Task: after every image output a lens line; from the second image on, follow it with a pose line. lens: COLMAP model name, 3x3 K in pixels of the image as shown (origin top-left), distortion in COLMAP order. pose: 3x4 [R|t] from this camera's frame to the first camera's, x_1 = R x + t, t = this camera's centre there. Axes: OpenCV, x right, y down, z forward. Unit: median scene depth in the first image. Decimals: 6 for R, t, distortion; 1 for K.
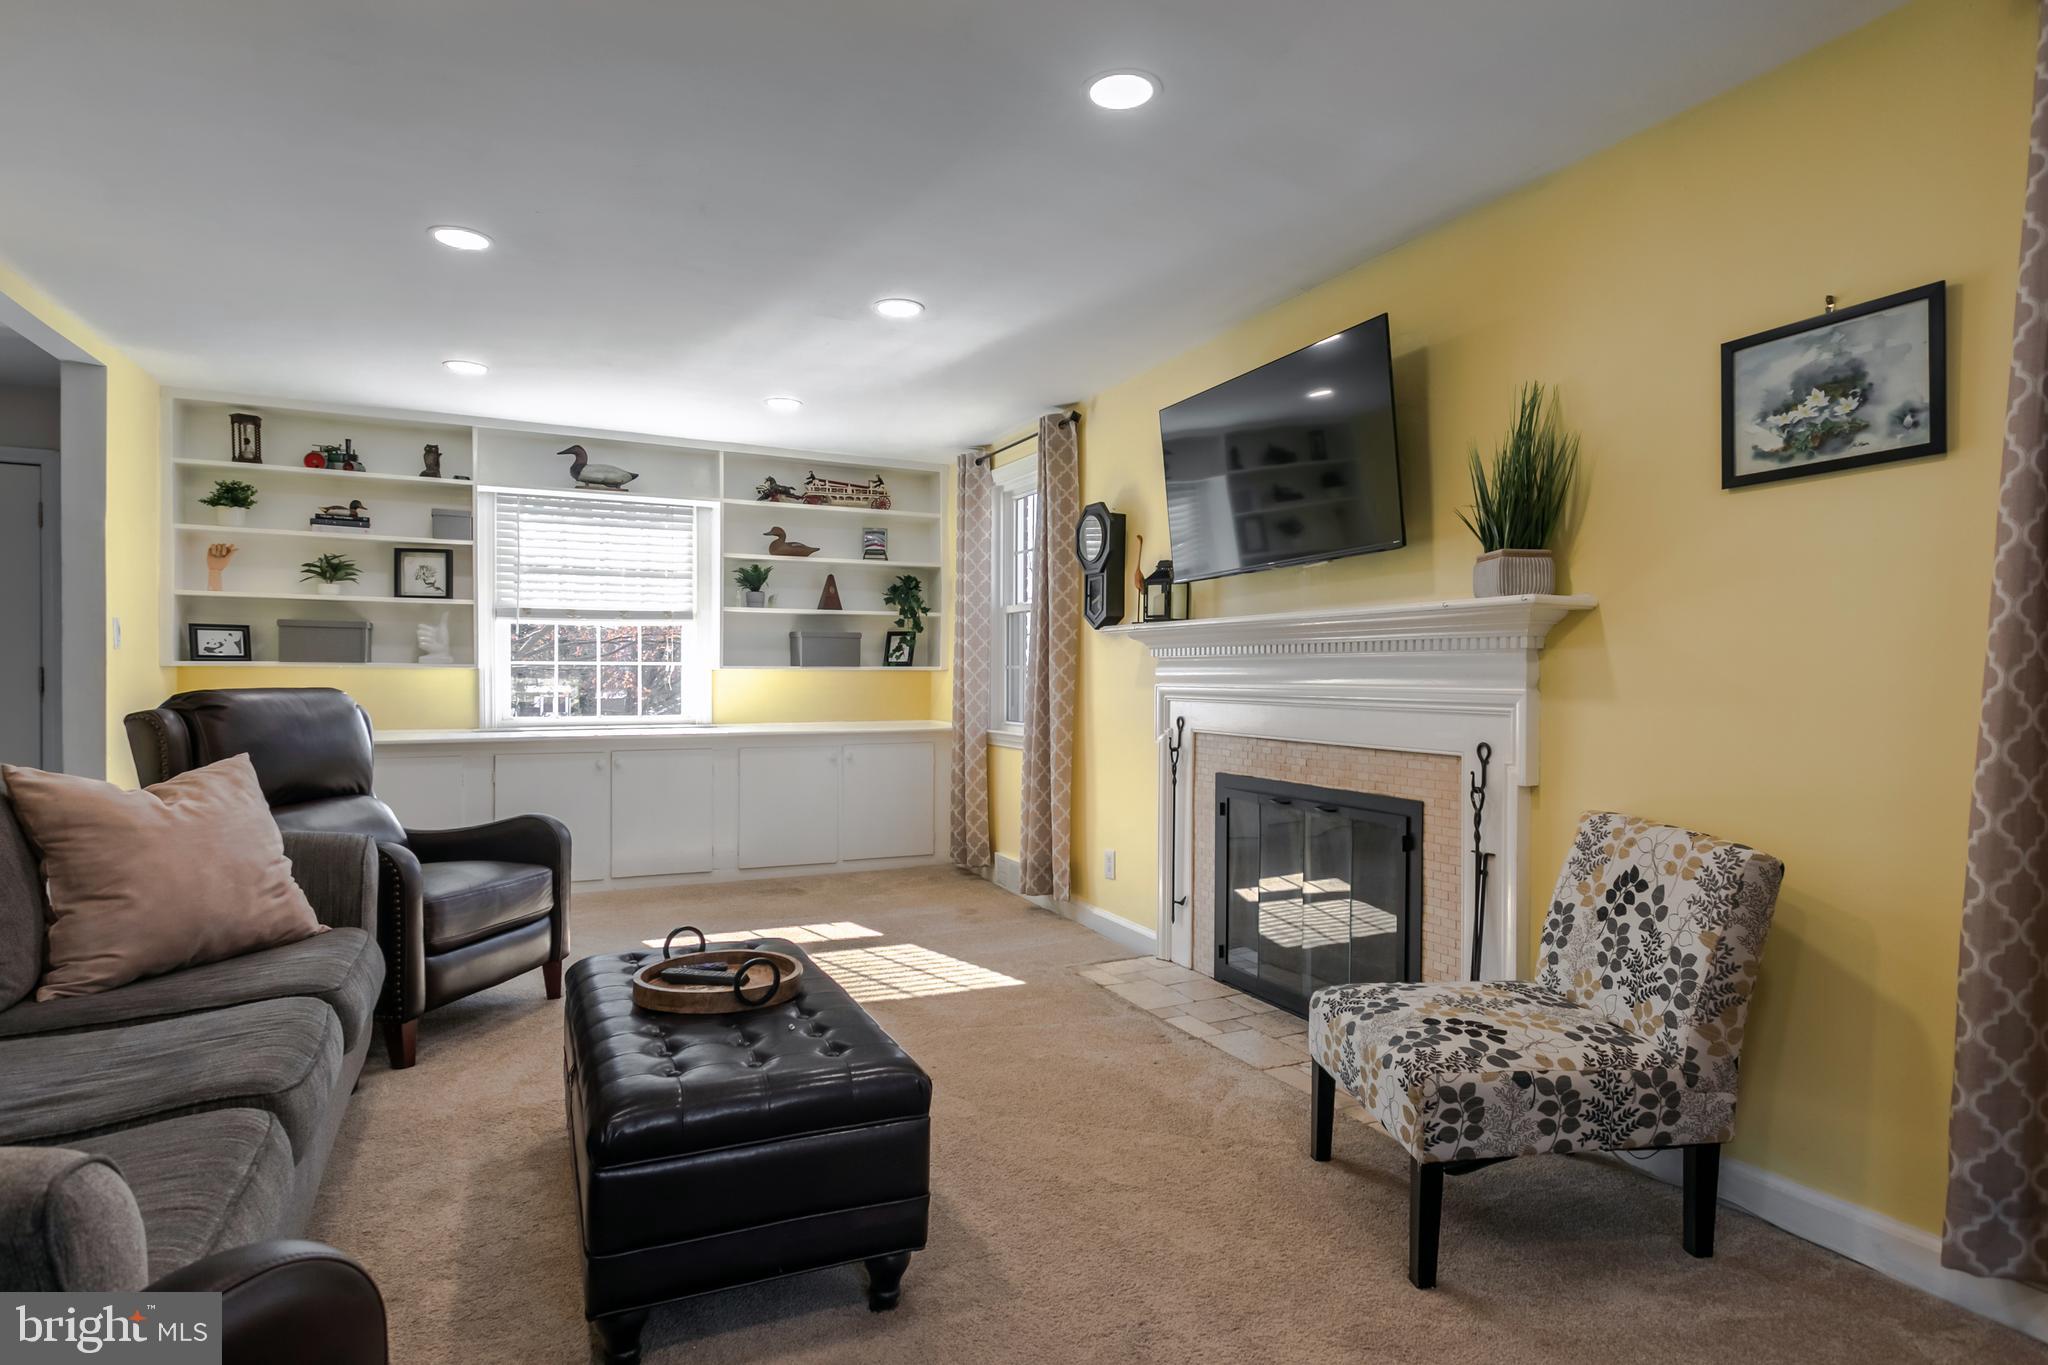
lens RADIAL K [[1003.5, 0, 1024.5], [0, 1003.5, 674.0], [0, 0, 1]] dist [-0.002881, 0.003319]
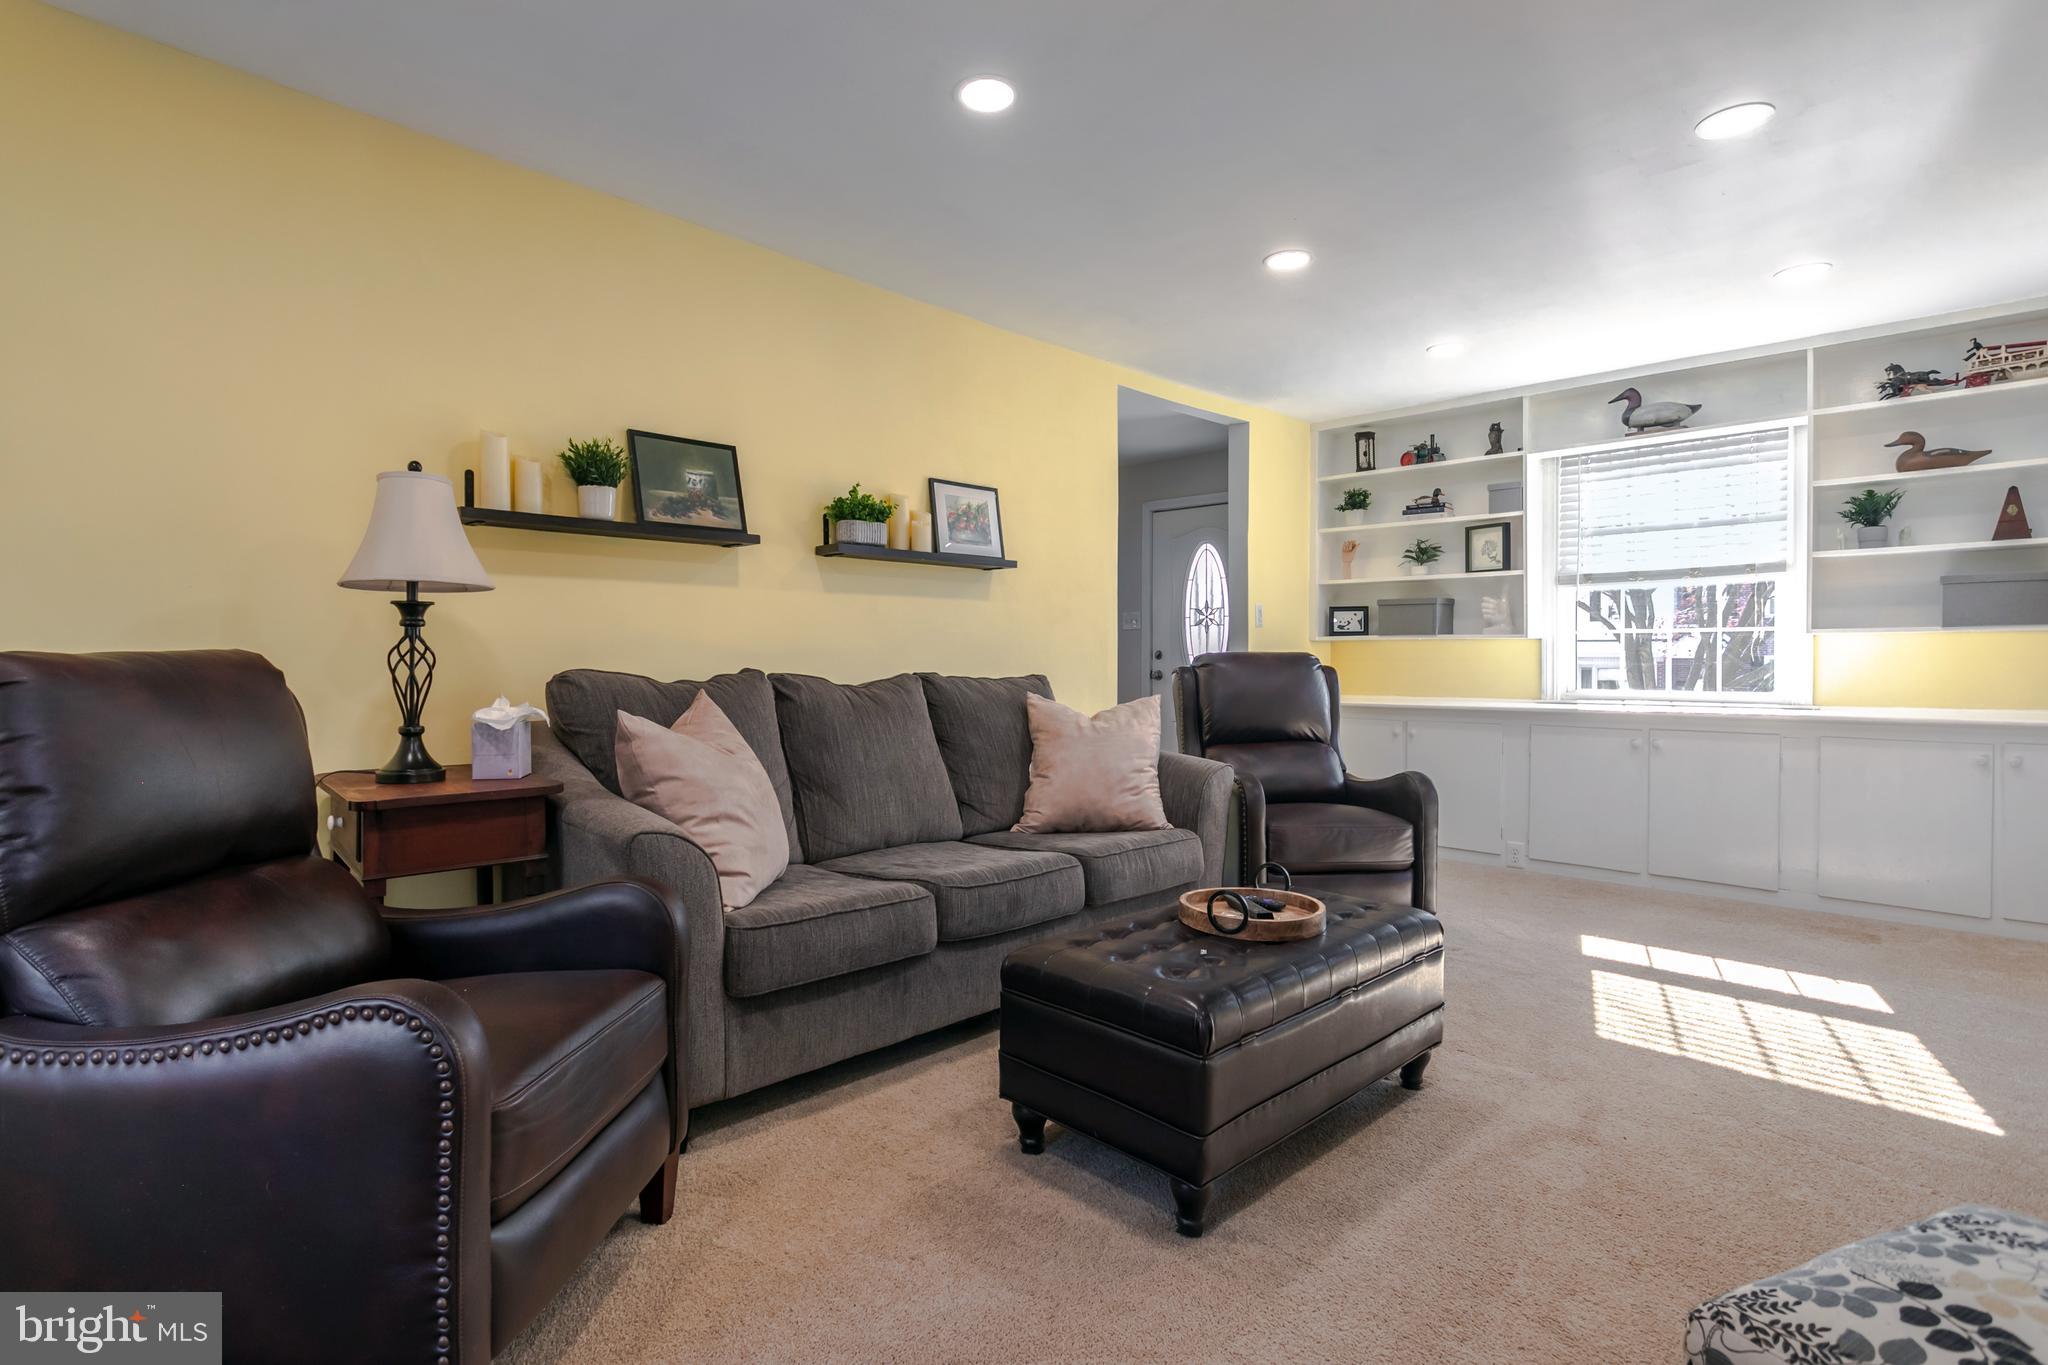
lens RADIAL K [[1083.5, 0, 1032.1], [0, 1083.5, 663.8], [0, 0, 1]] dist [0.012165, -0.000764]
pose [[0.342597, -0.000211, -0.939482, 0.409667], [0.002232, 0.999997, 0.000590, 0.024797], [0.939480, -0.002299, 0.342597, 0.229626]]
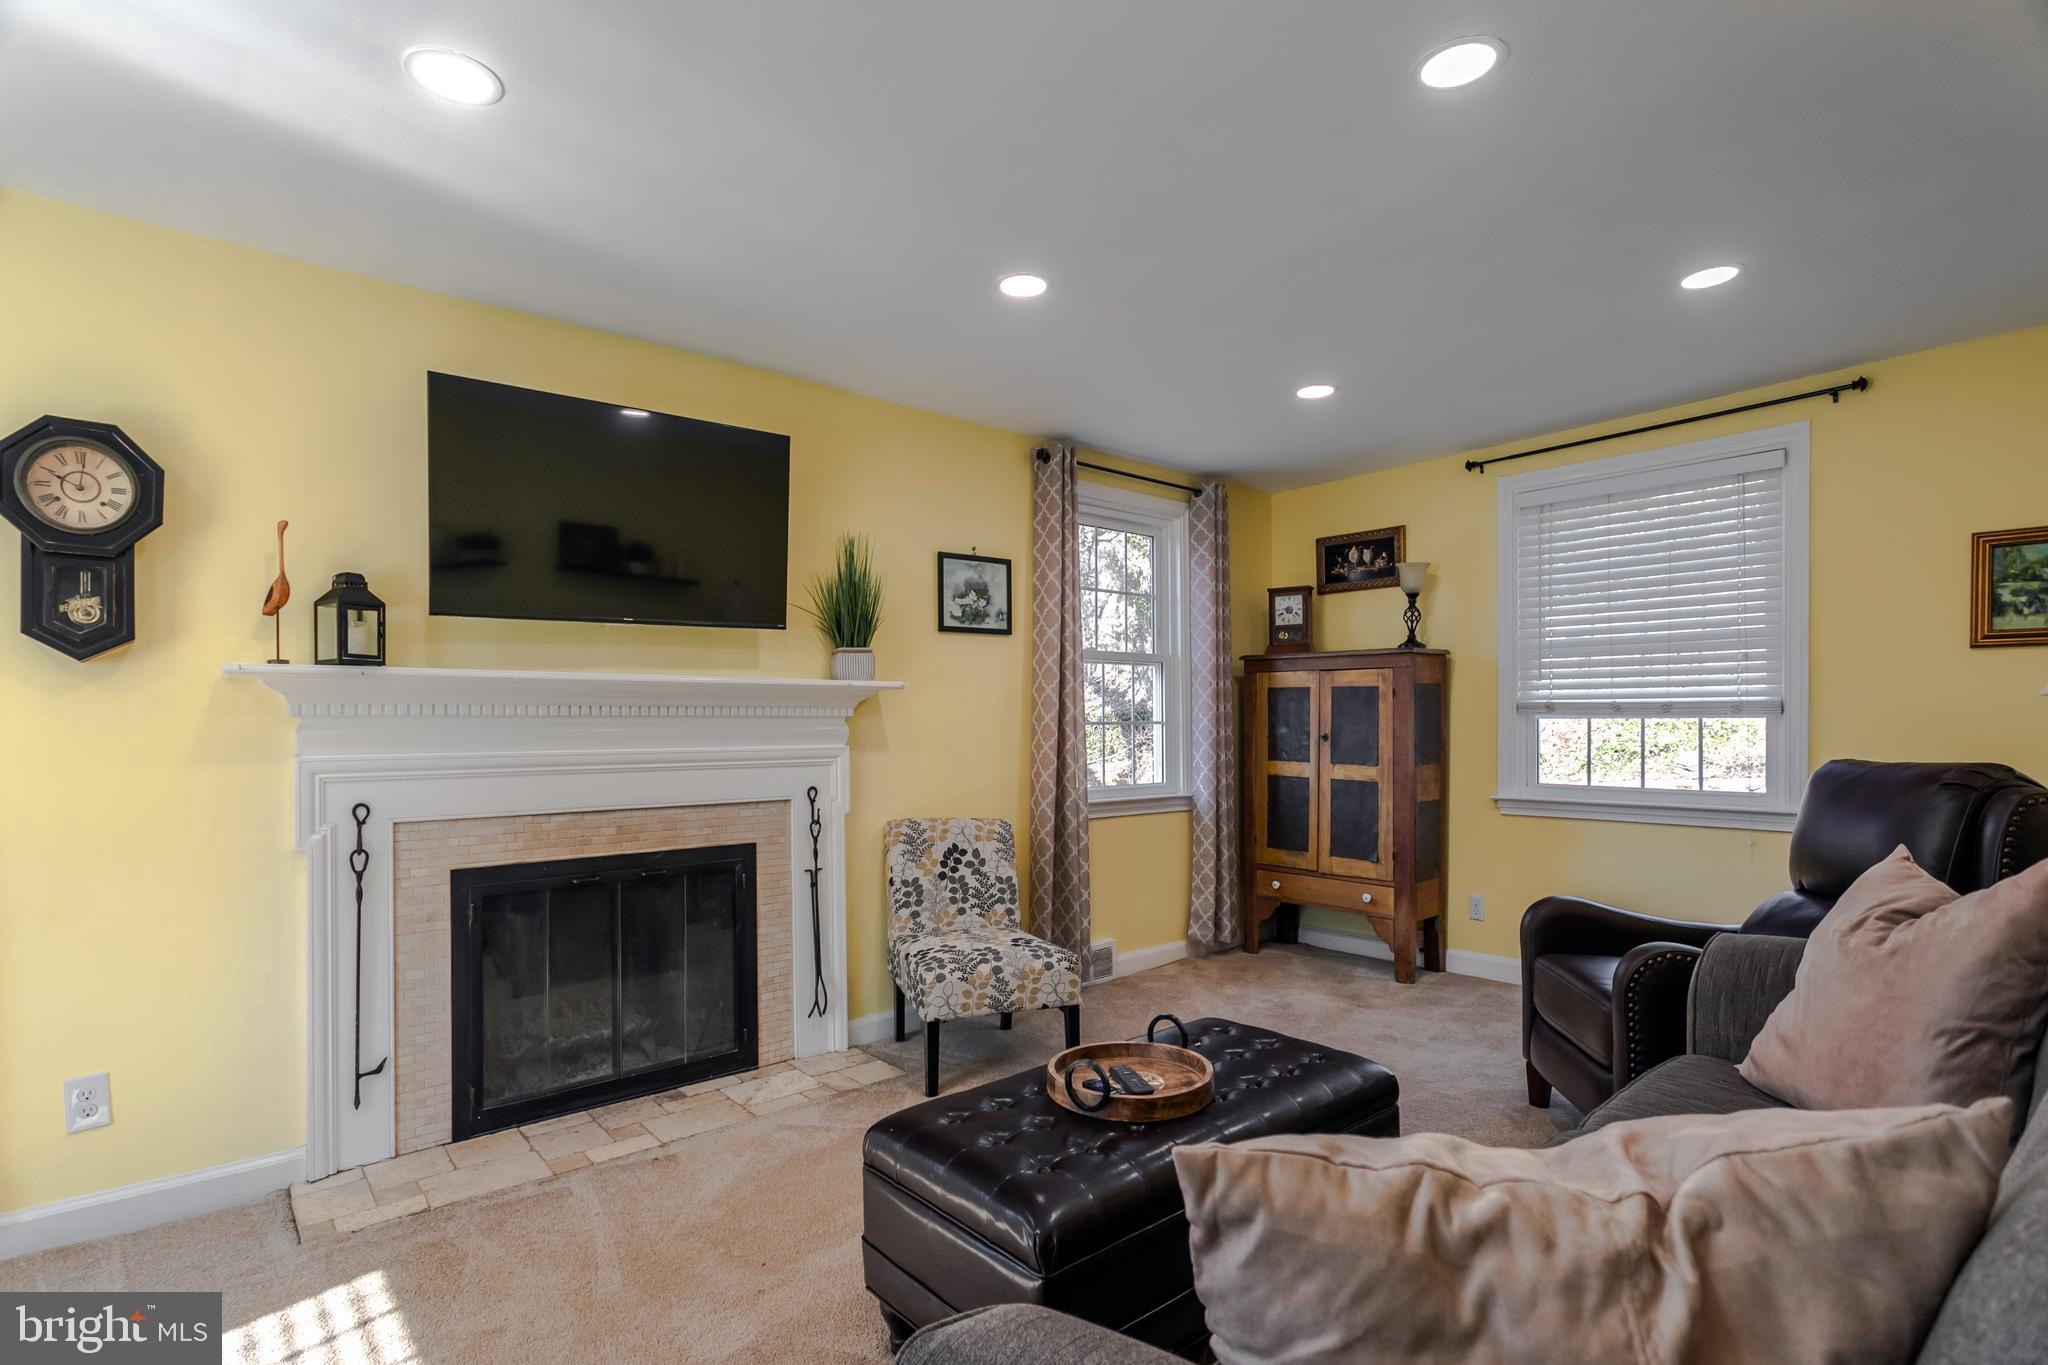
lens RADIAL K [[1003.5, 0, 1081.5], [0, 1003.5, 725.9], [0, 0, 1]] dist [-0.002881, 0.003319]
pose [[-0.274800, -0.001656, 0.961500, -0.607936], [0.006309, 0.999974, 0.003525, -0.009467], [-0.961481, 0.007034, -0.274783, 0.677931]]
